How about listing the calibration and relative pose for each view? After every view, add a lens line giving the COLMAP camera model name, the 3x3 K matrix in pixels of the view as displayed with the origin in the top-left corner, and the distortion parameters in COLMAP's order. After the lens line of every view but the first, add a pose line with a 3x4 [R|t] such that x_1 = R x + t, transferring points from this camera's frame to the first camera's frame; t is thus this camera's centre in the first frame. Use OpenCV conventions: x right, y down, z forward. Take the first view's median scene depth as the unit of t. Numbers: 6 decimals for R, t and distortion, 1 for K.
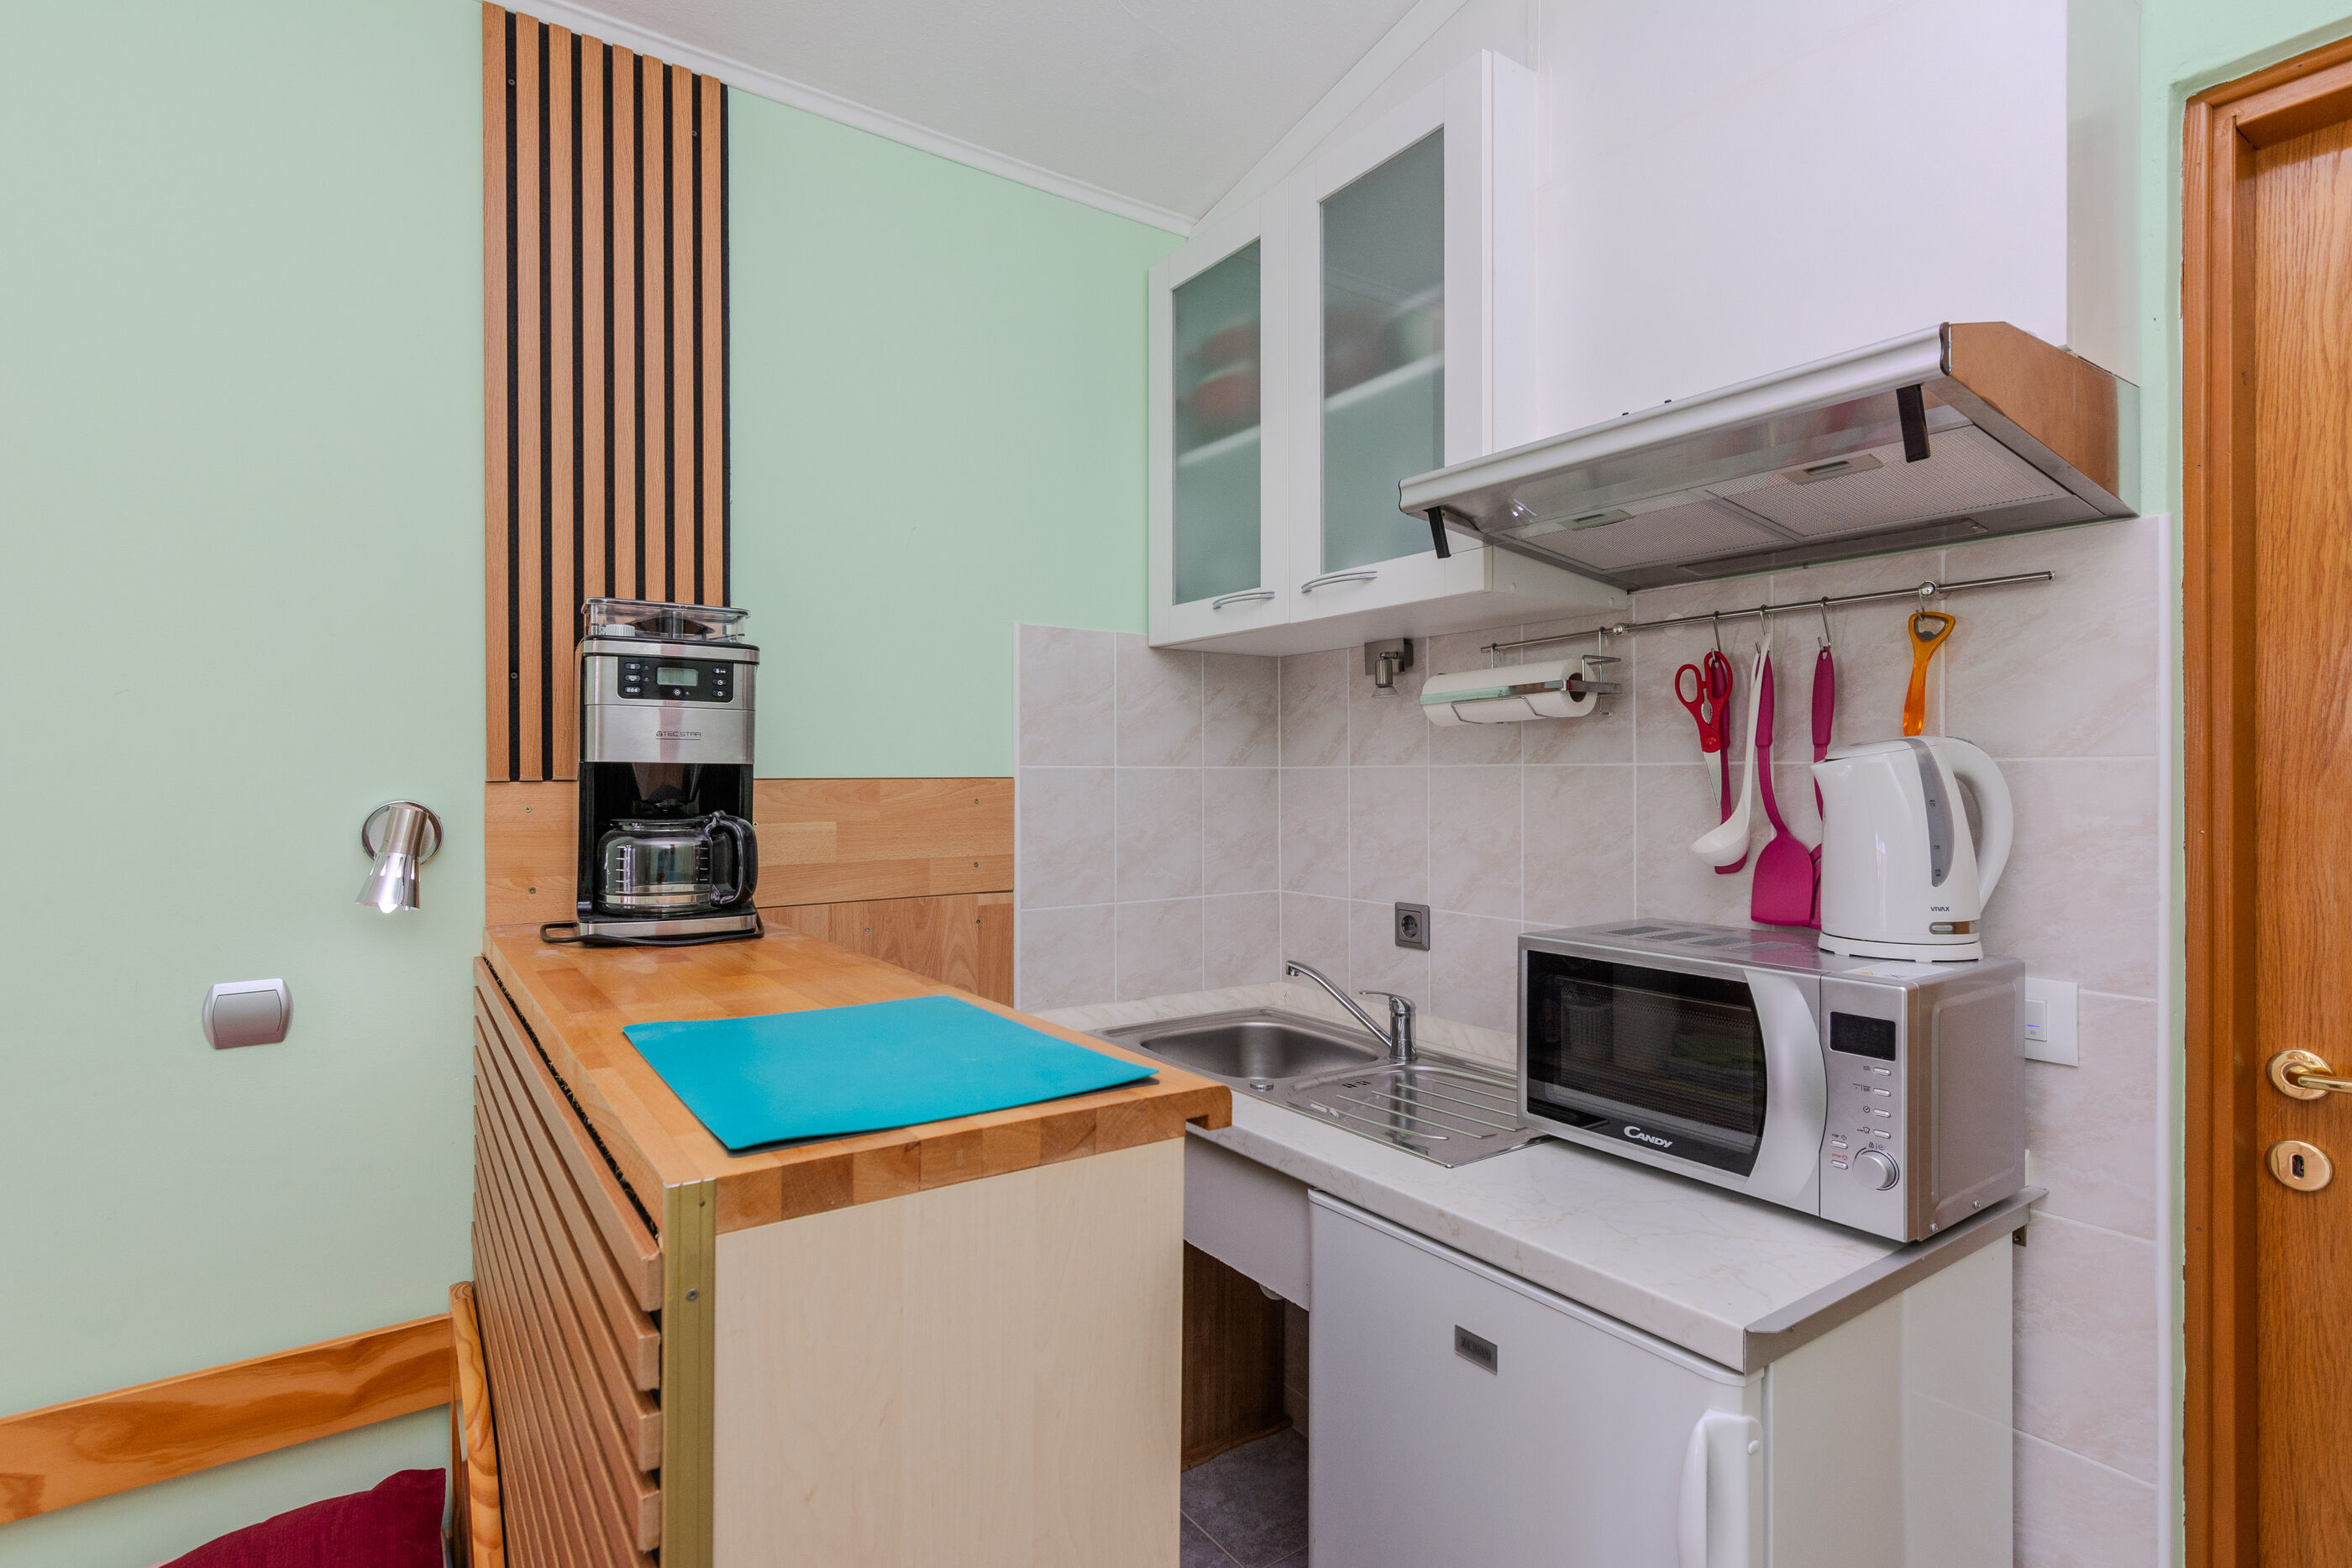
lens RADIAL K [[1153.6, 0, 1190.4], [0, 1153.6, 775.1], [0, 0, 1]] dist [-0.004900, 0.002871]
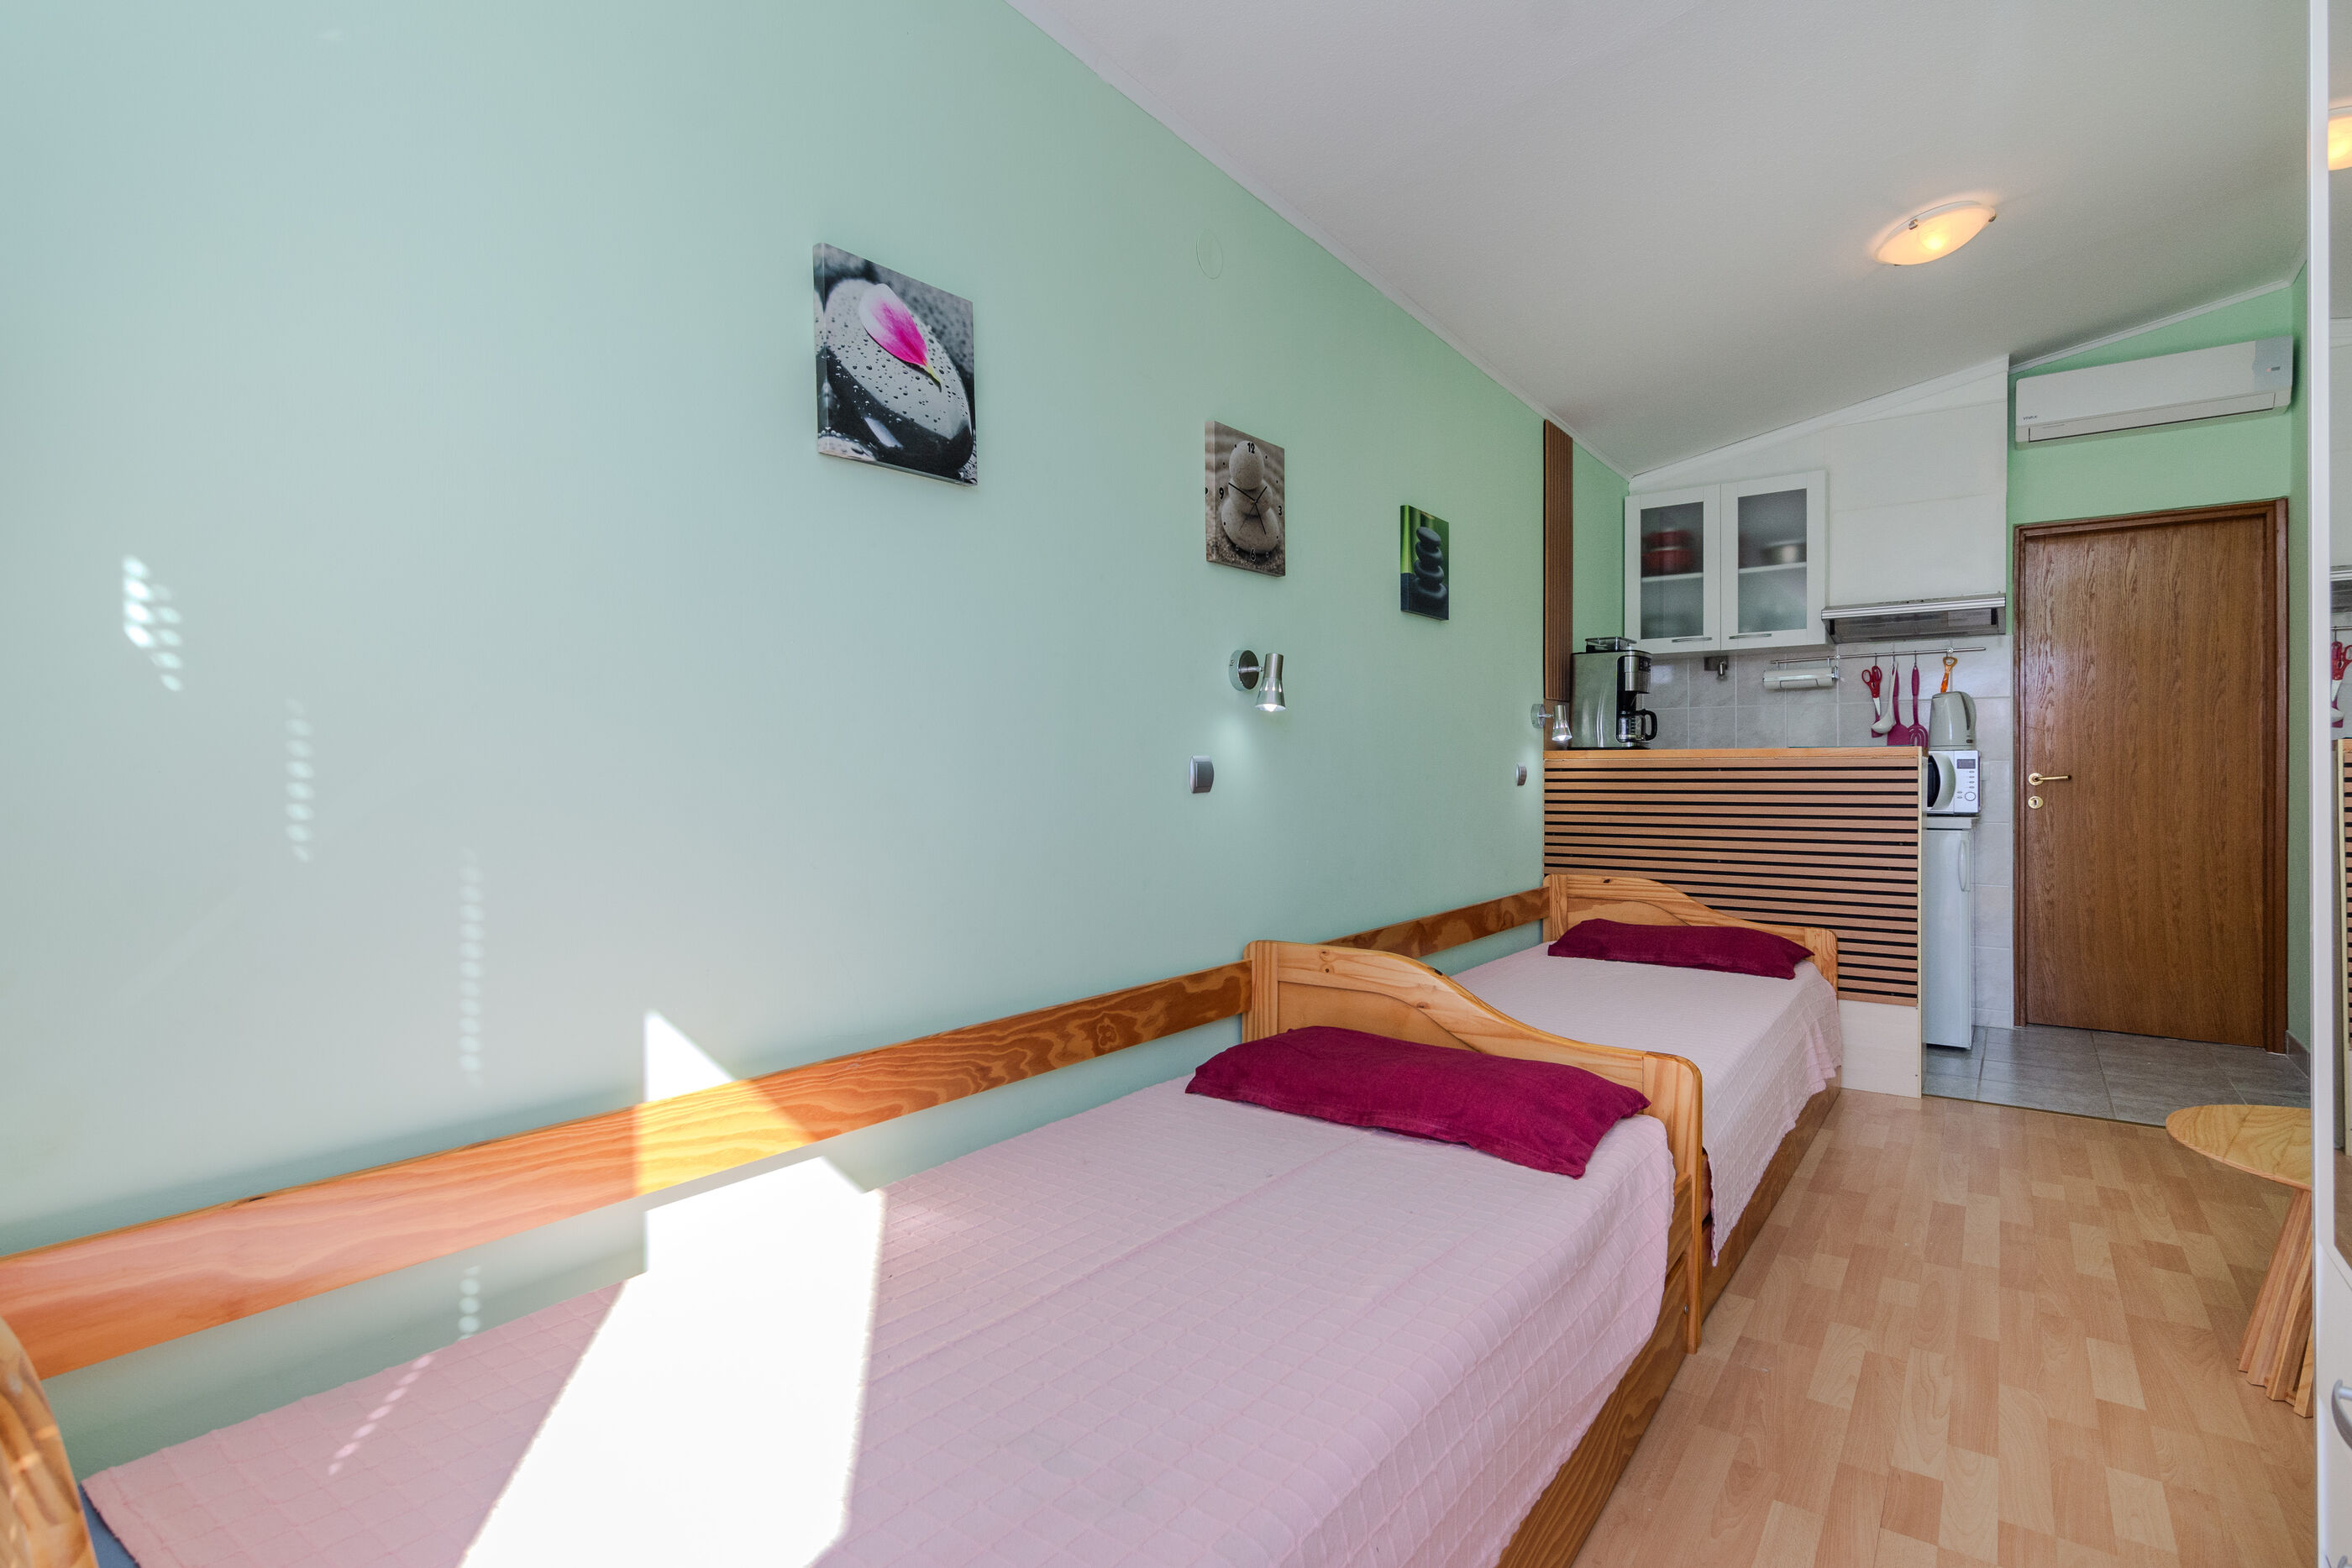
lens RADIAL K [[1153.6, 0, 1171.2], [0, 1153.6, 765.6], [0, 0, 1]] dist [-0.004900, 0.002871]
pose [[0.953961, 0.006911, 0.299851, -2.242453], [-0.005188, 0.999965, -0.006541, 0.189260], [-0.299886, 0.004684, 0.953964, -1.372569]]
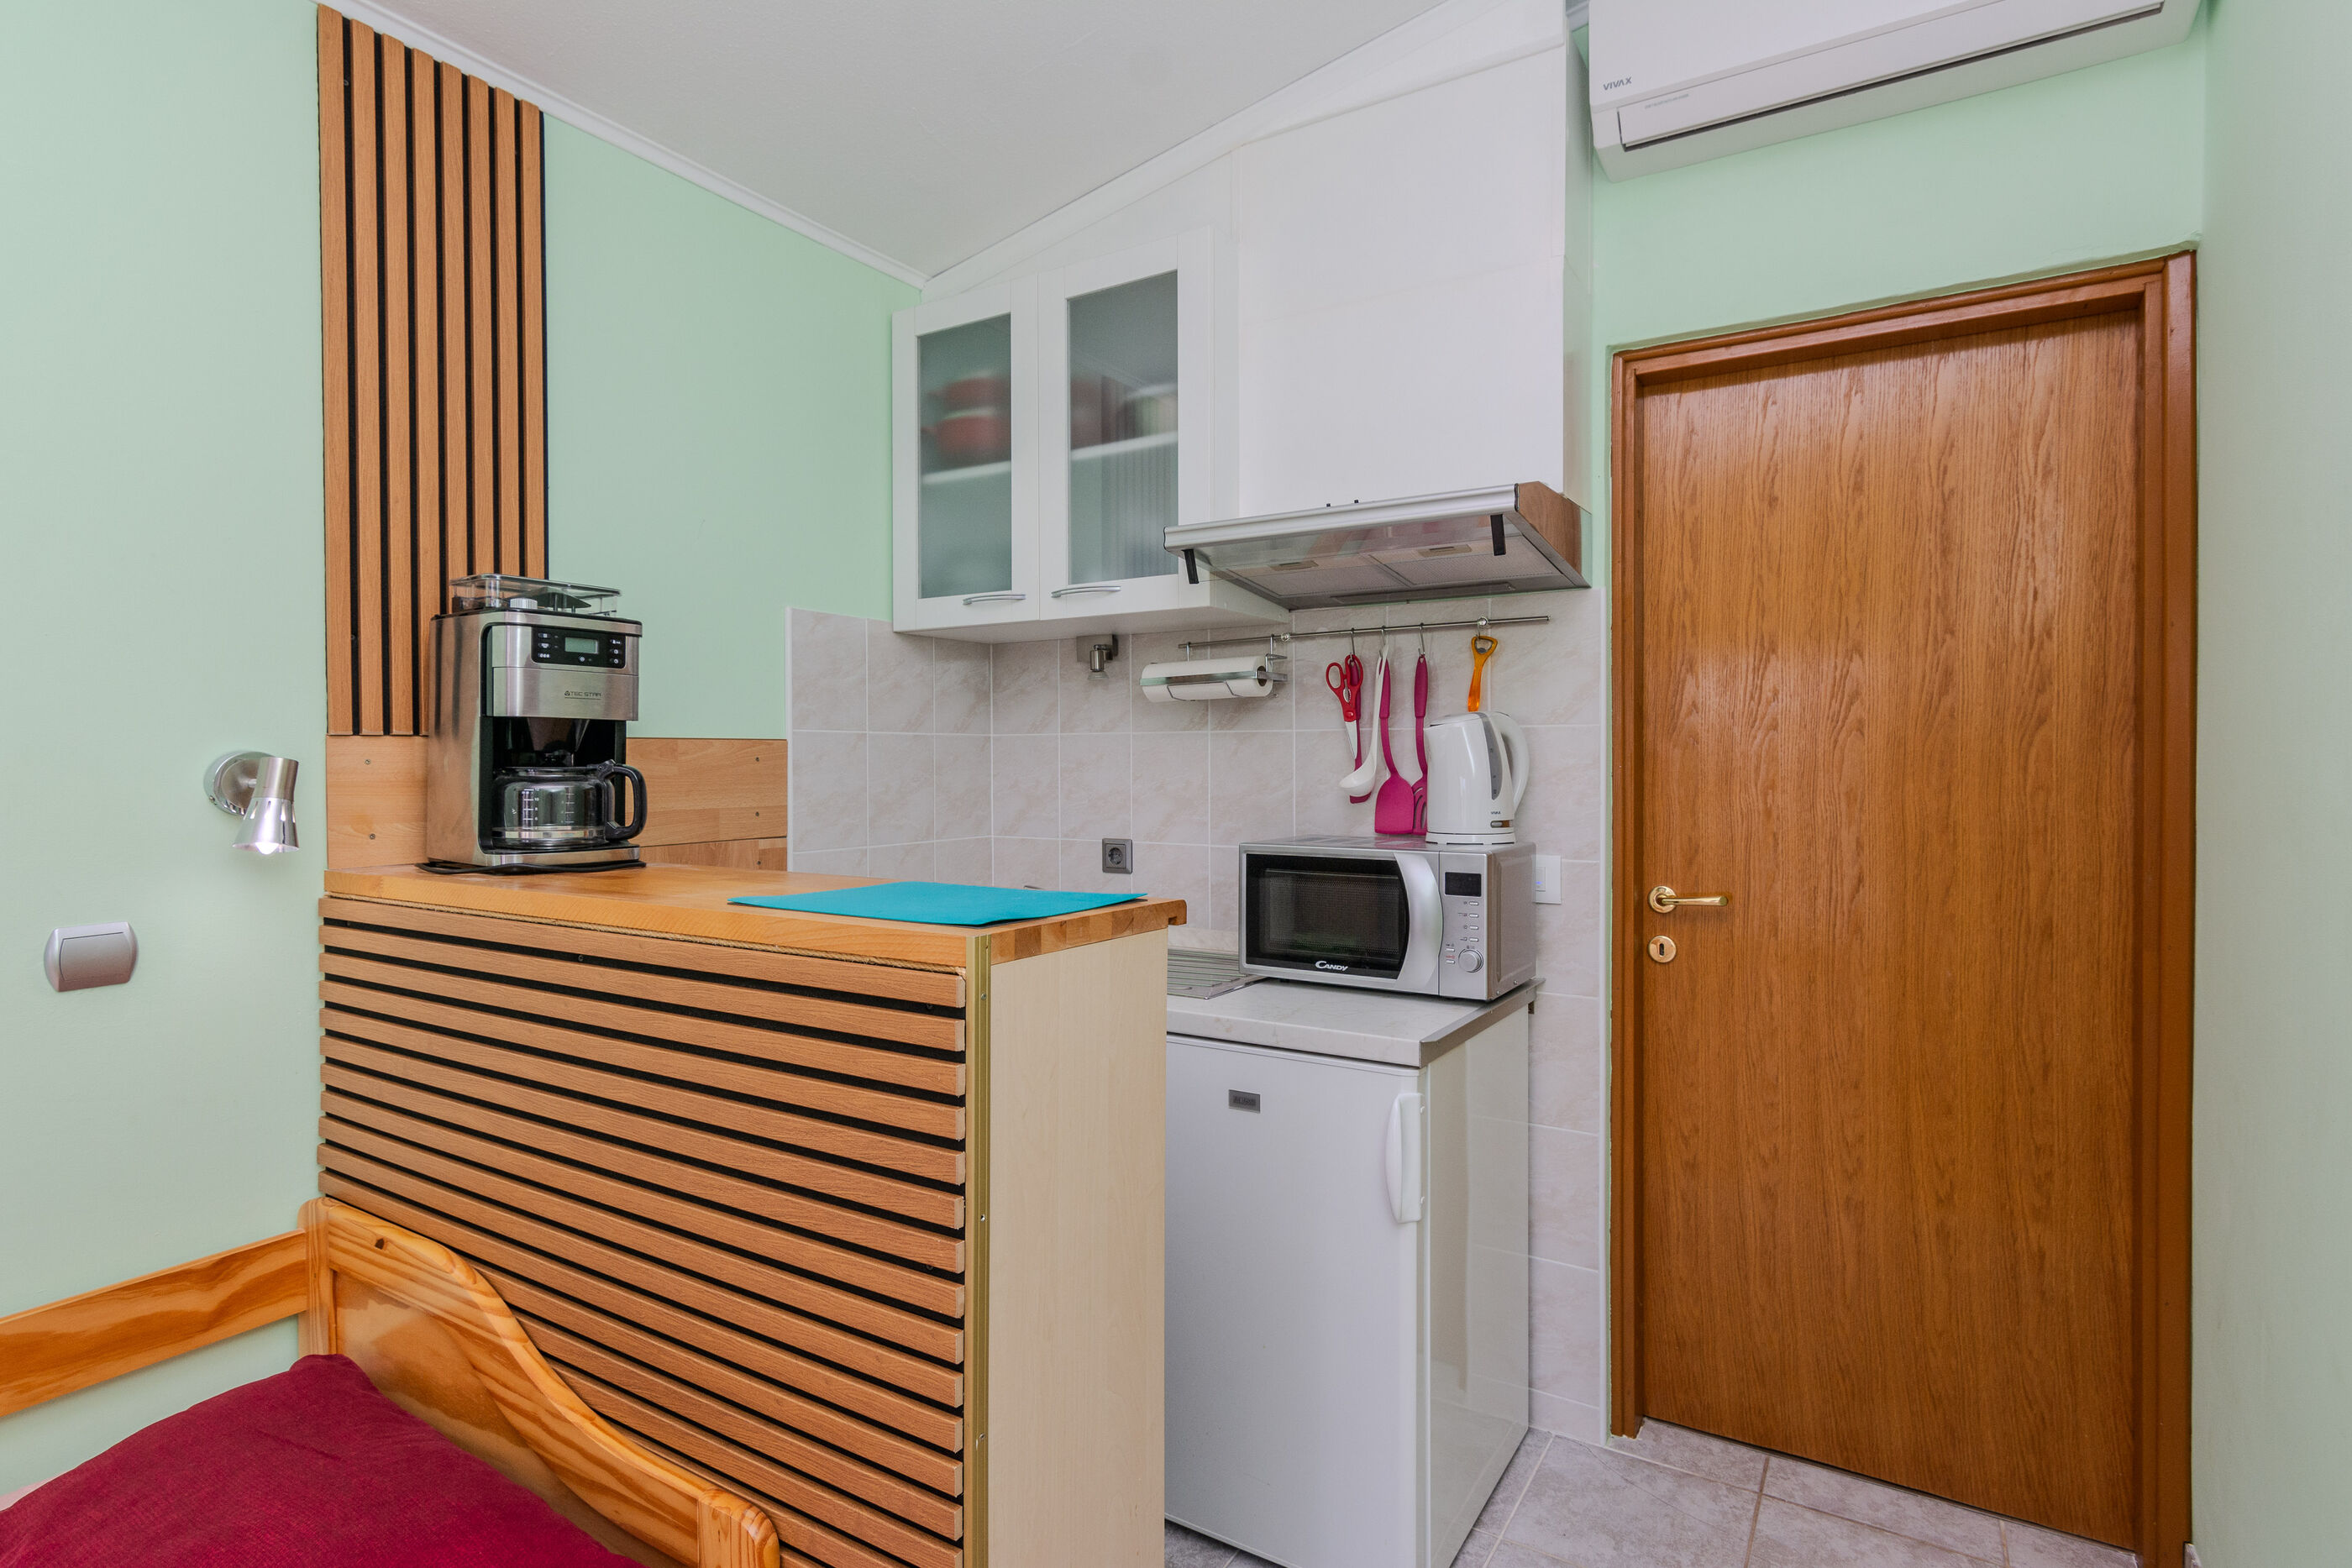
lens RADIAL K [[1153.6, 0, 1119.7], [0, 1153.6, 756.5], [0, 0, 1]] dist [-0.004900, 0.002871]
pose [[0.941213, 0.004912, 0.337778, -0.325539], [-0.004262, 0.999987, -0.002667, 0.029632], [-0.337787, 0.001071, 0.941222, -0.300836]]
